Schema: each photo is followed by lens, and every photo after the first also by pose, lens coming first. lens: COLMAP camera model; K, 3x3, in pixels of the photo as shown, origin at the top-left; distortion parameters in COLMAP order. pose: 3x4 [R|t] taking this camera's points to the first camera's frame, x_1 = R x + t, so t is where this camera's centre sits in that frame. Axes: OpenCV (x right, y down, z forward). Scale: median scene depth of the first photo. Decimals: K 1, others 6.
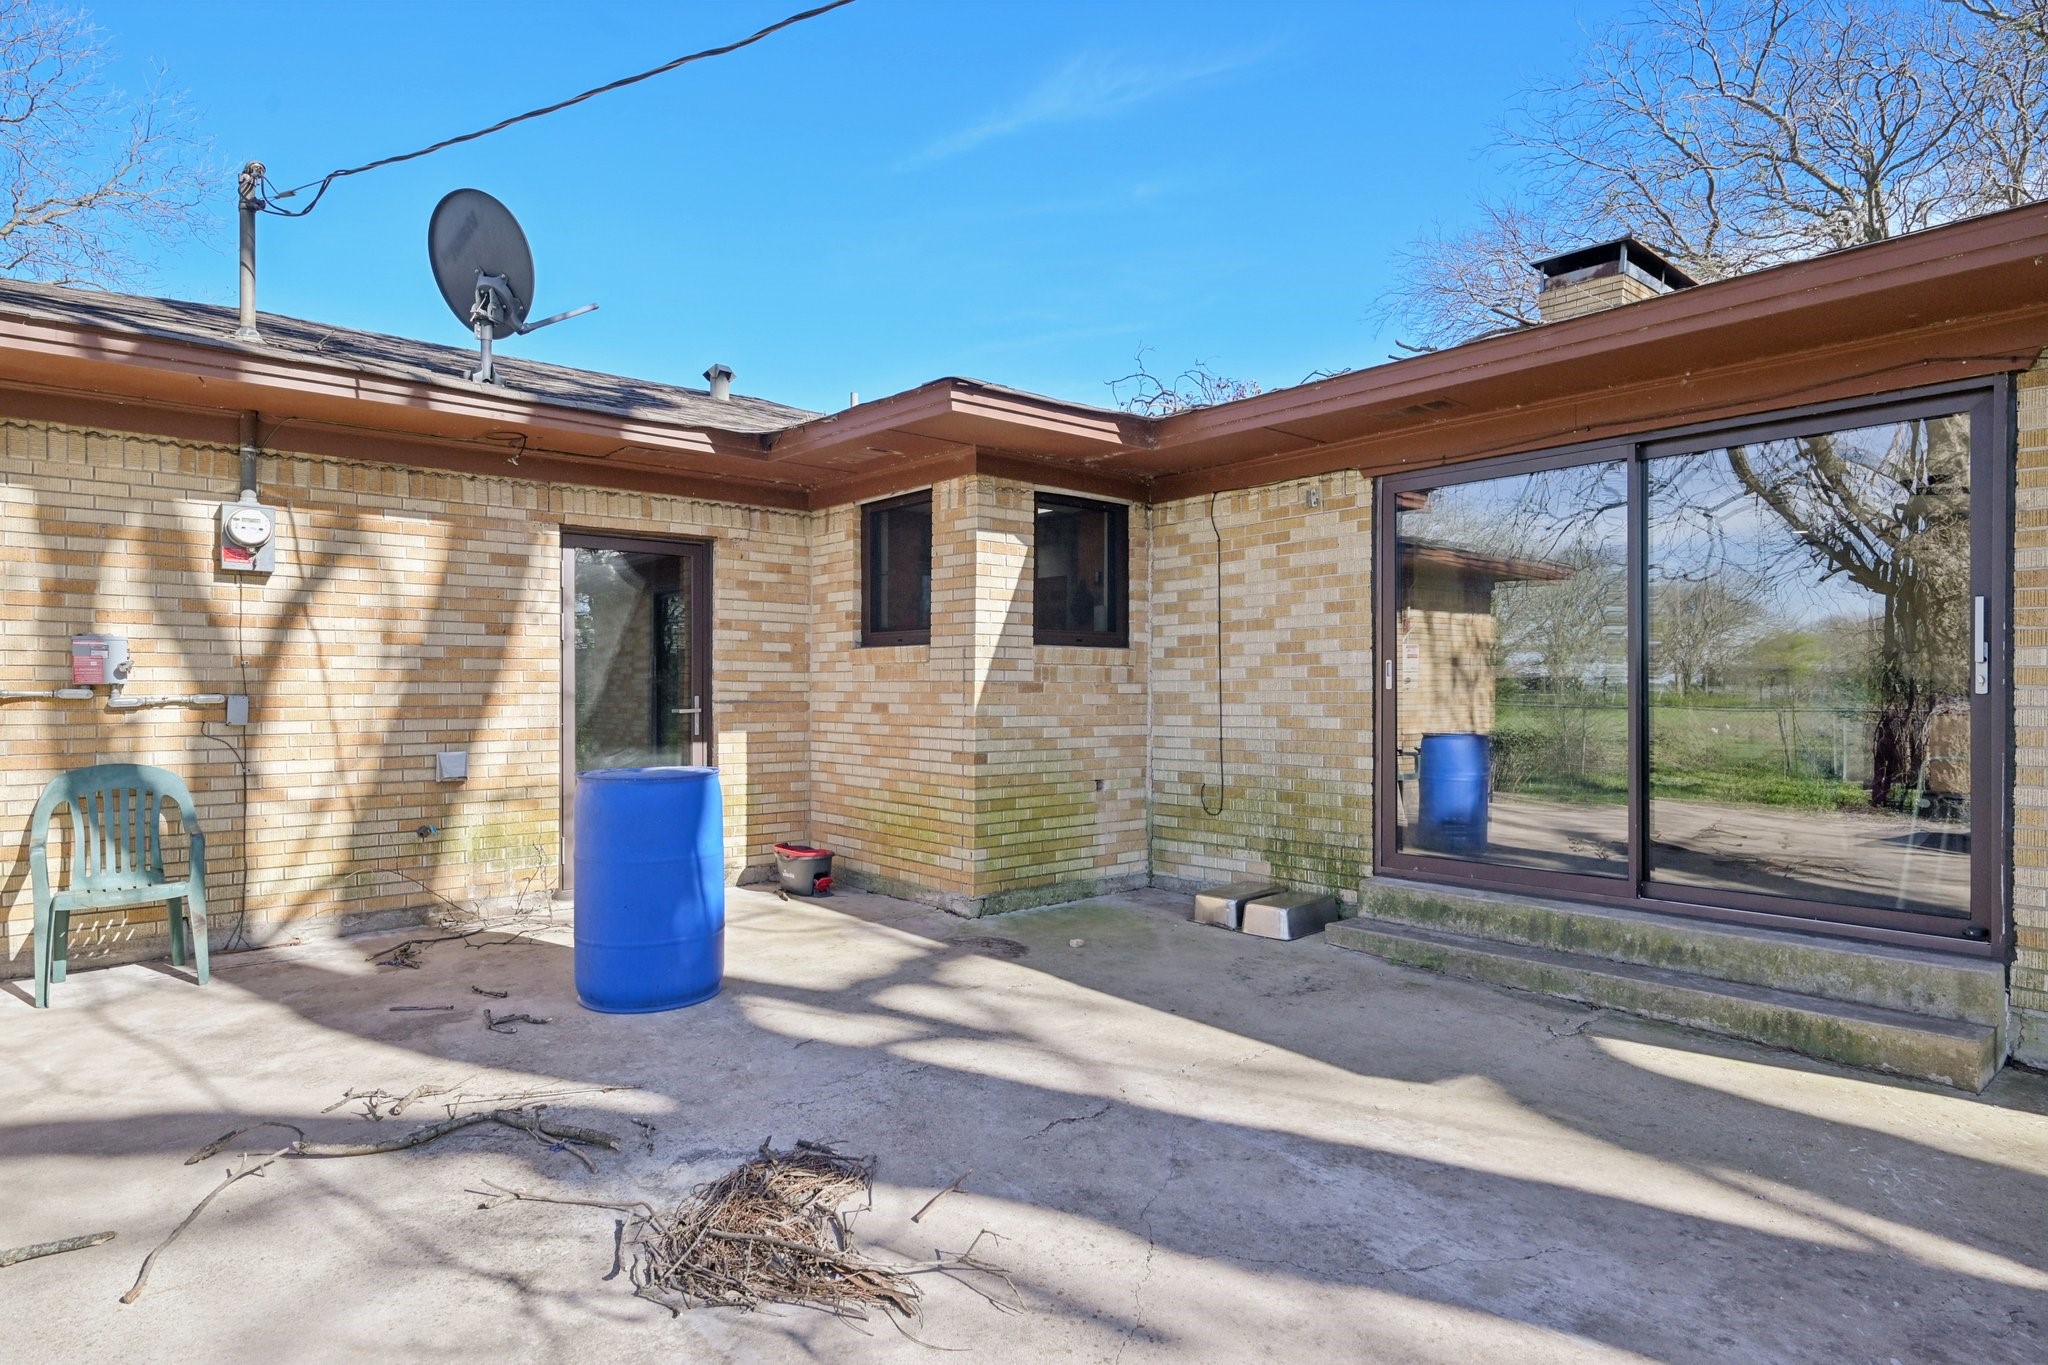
lens RADIAL K [[1099.2, 0, 1024.0], [0, 1099.2, 682.5], [0, 0, 1]] dist [0.000978, 0.000117]
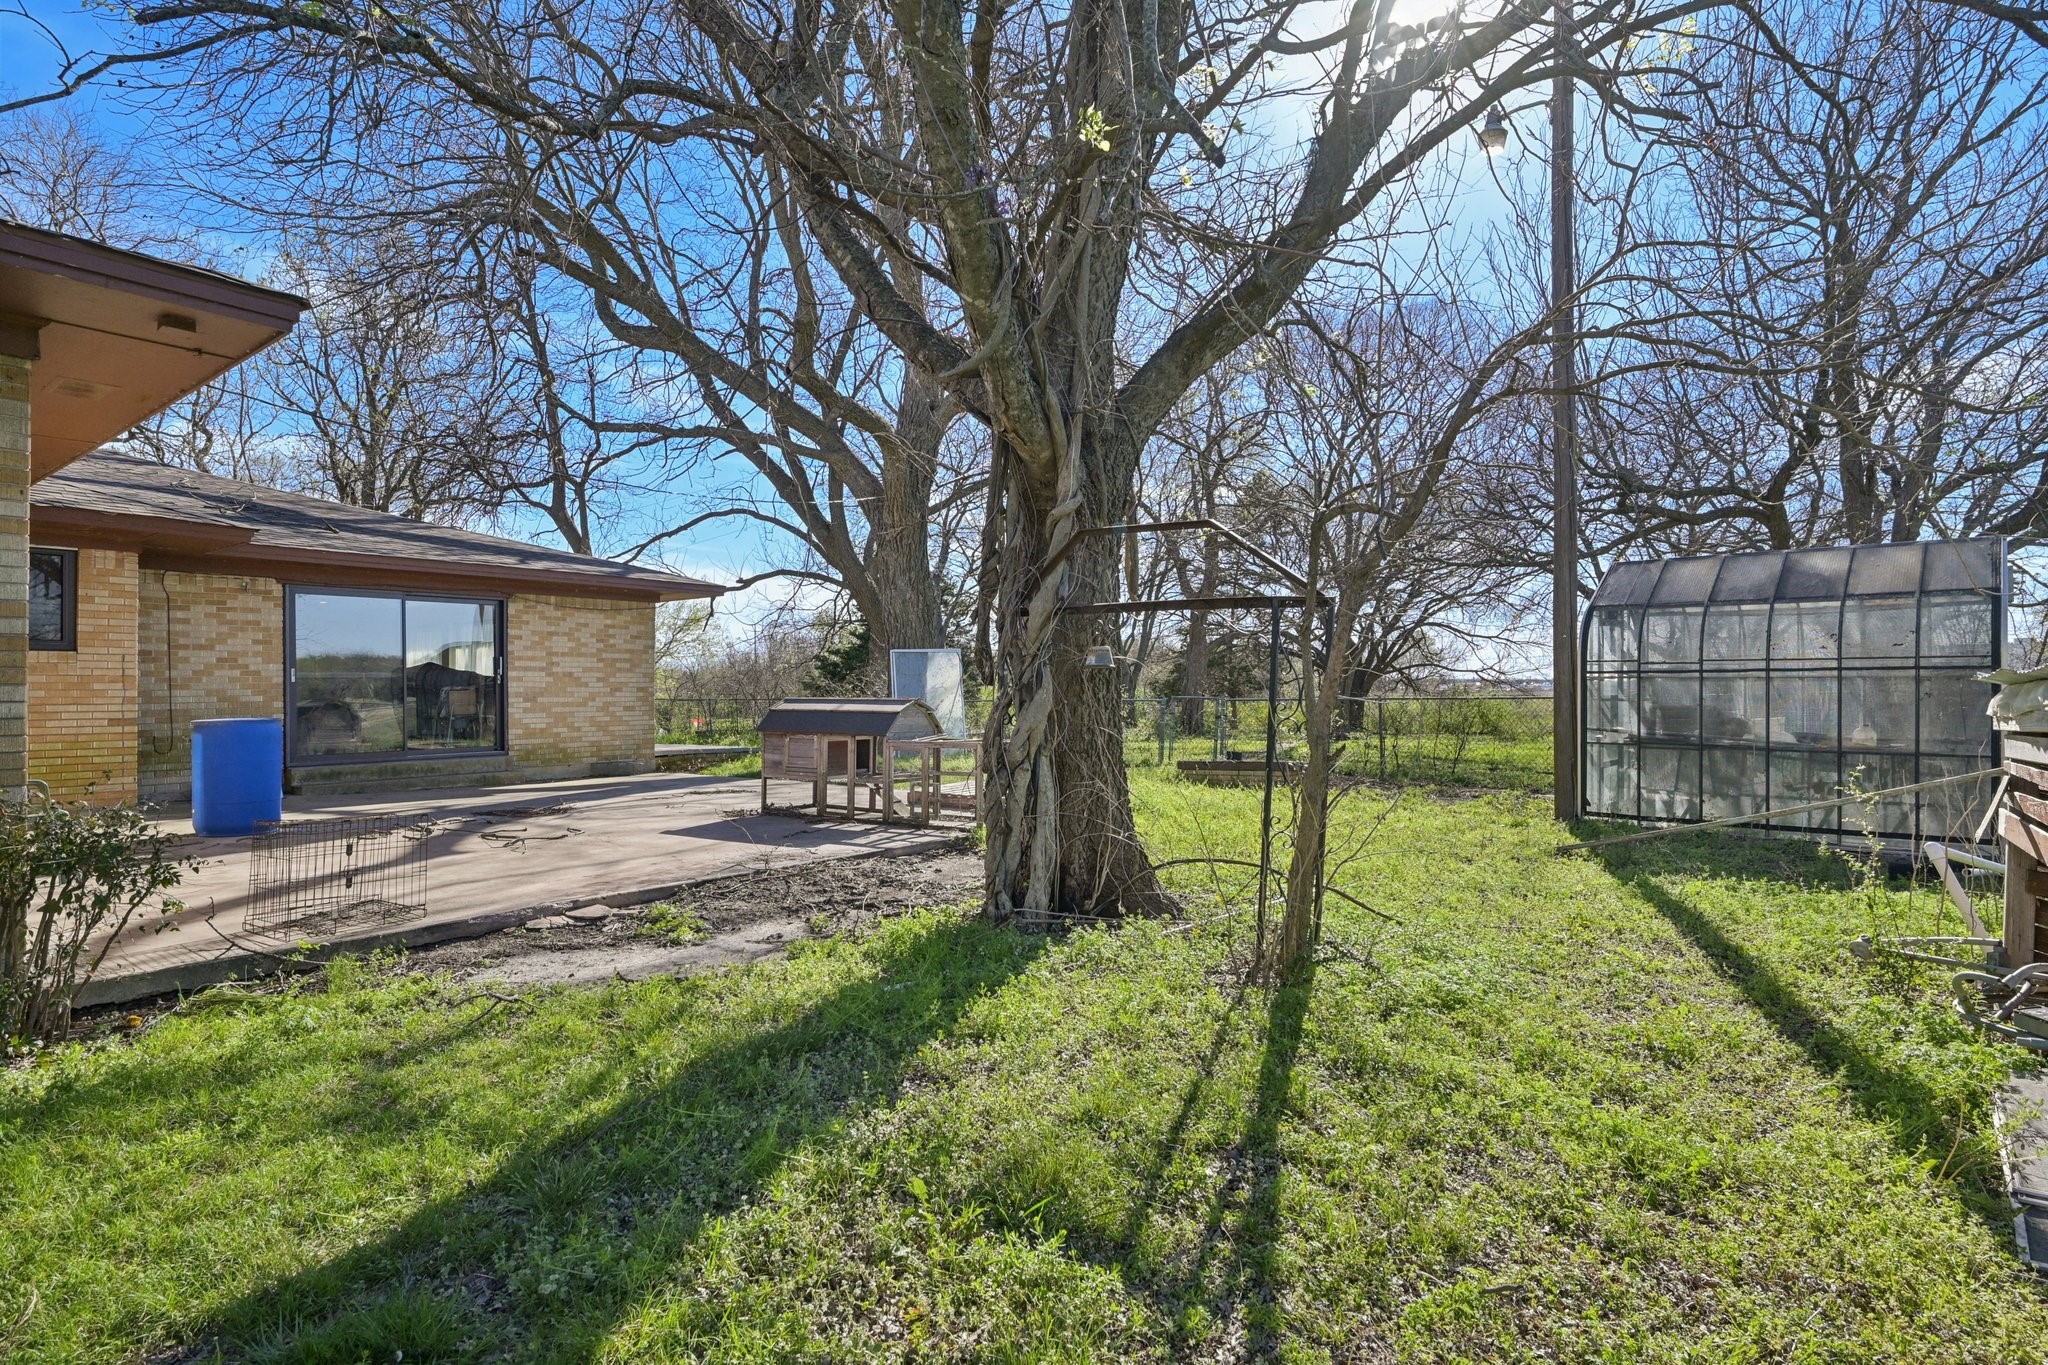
lens RADIAL K [[1025.1, 0, 1024.0], [0, 1025.1, 682.5], [0, 0, 1]] dist [-0.000097, -0.000010]
pose [[-0.193935, 0.004586, 0.981004, -1.766976], [-0.001884, 0.999985, -0.005047, 0.013501], [-0.981013, -0.002827, -0.193923, -0.035112]]
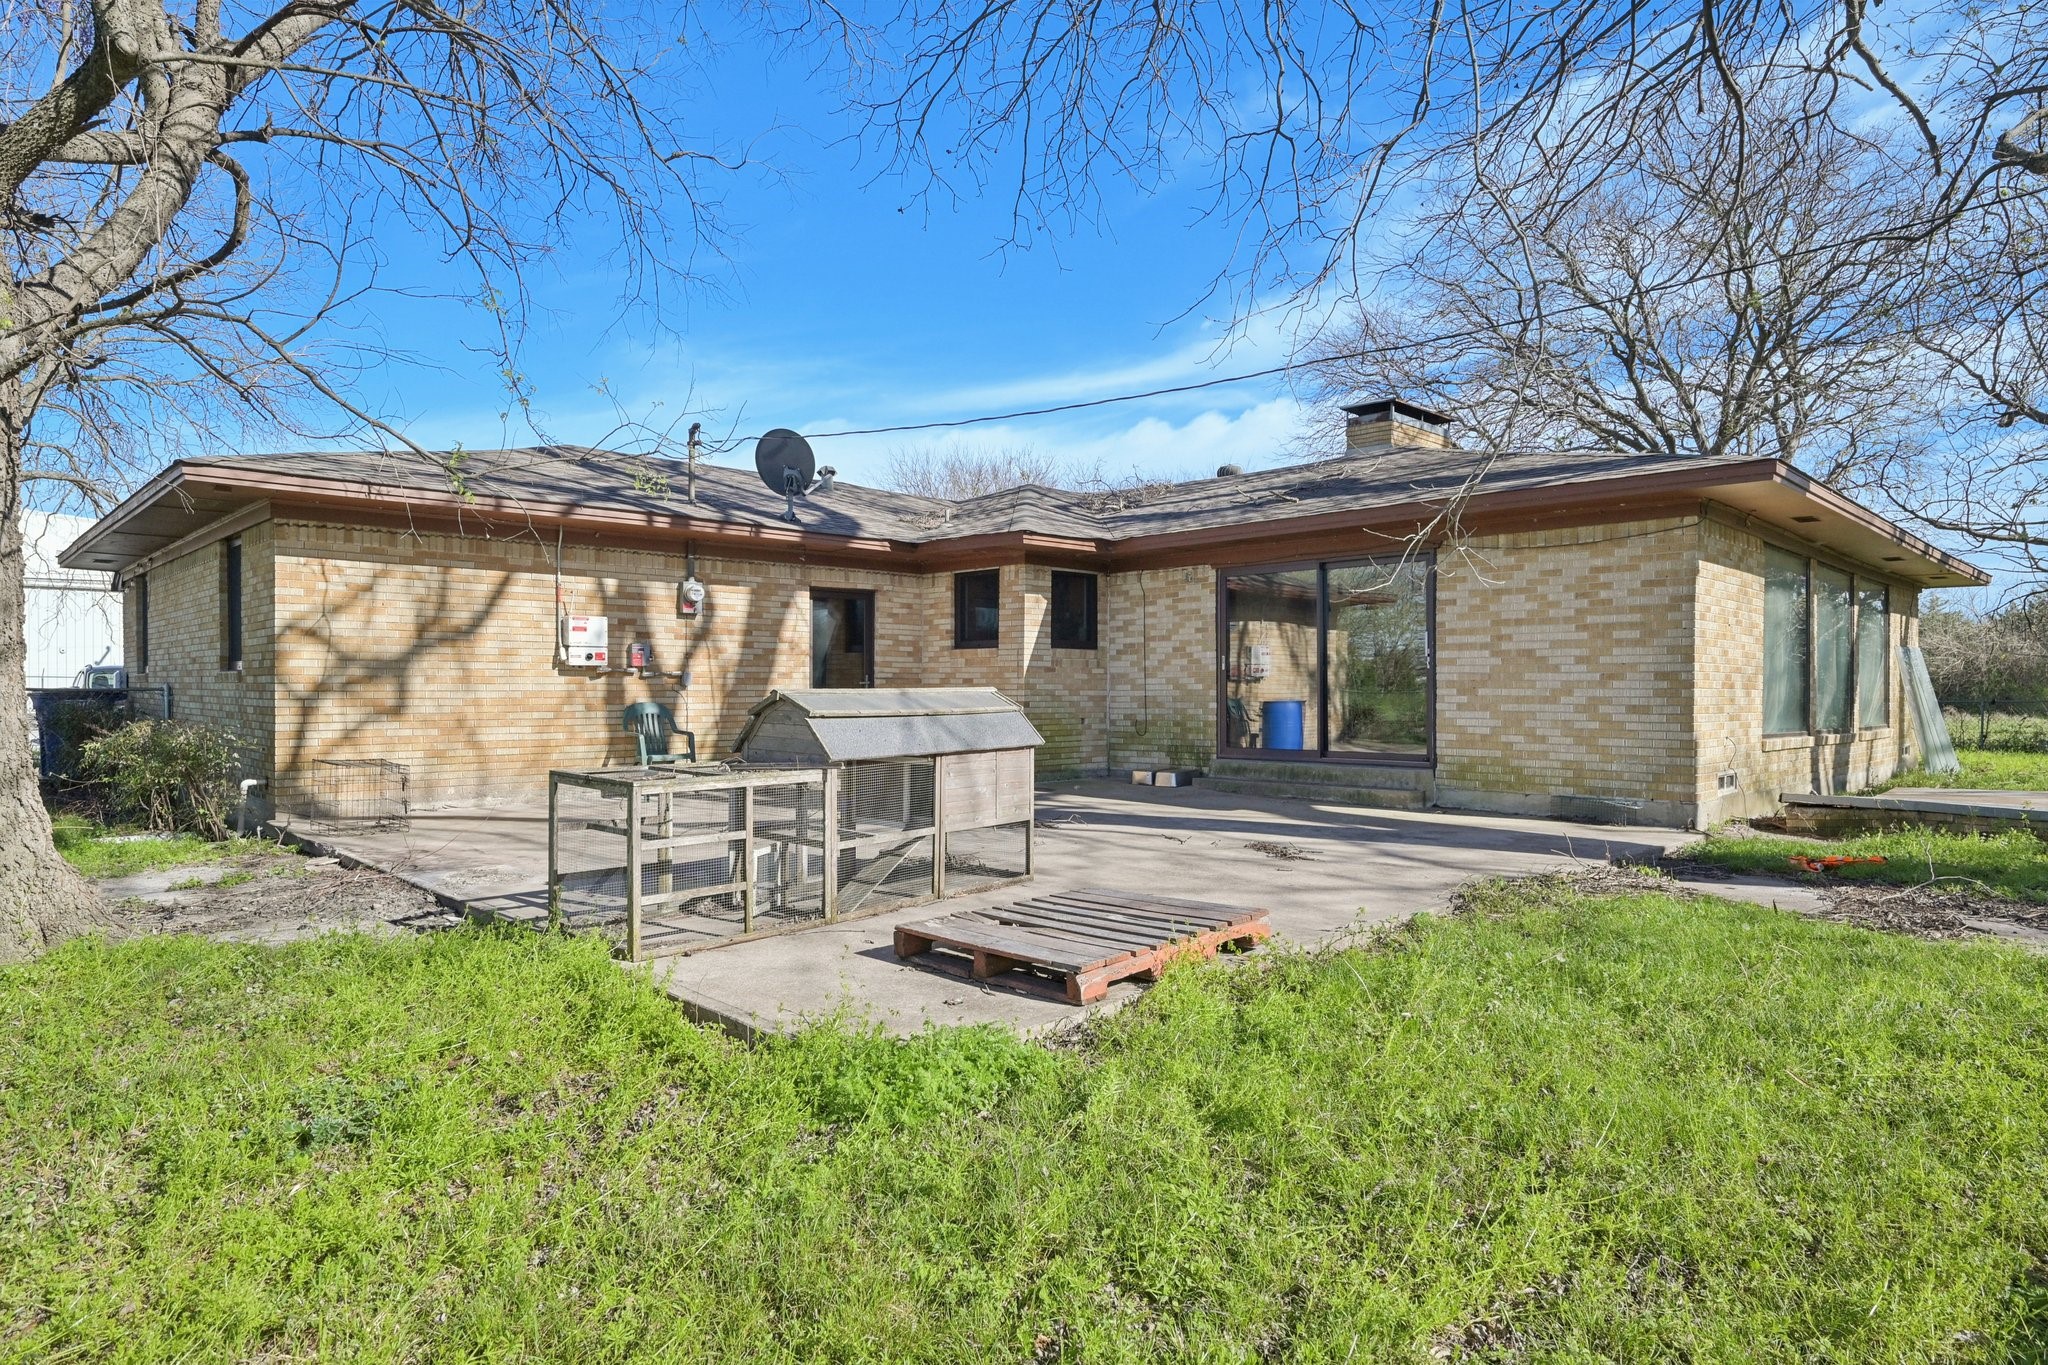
lens RADIAL K [[1157.5, 0, 1024.0], [0, 1157.5, 682.5], [0, 0, 1]] dist [-0.000324, -0.000031]
pose [[0.998187, -0.000701, 0.060190, -0.164668], [0.000685, 1.000000, 0.000292, 0.026792], [-0.060190, -0.000250, 0.998187, -1.072635]]
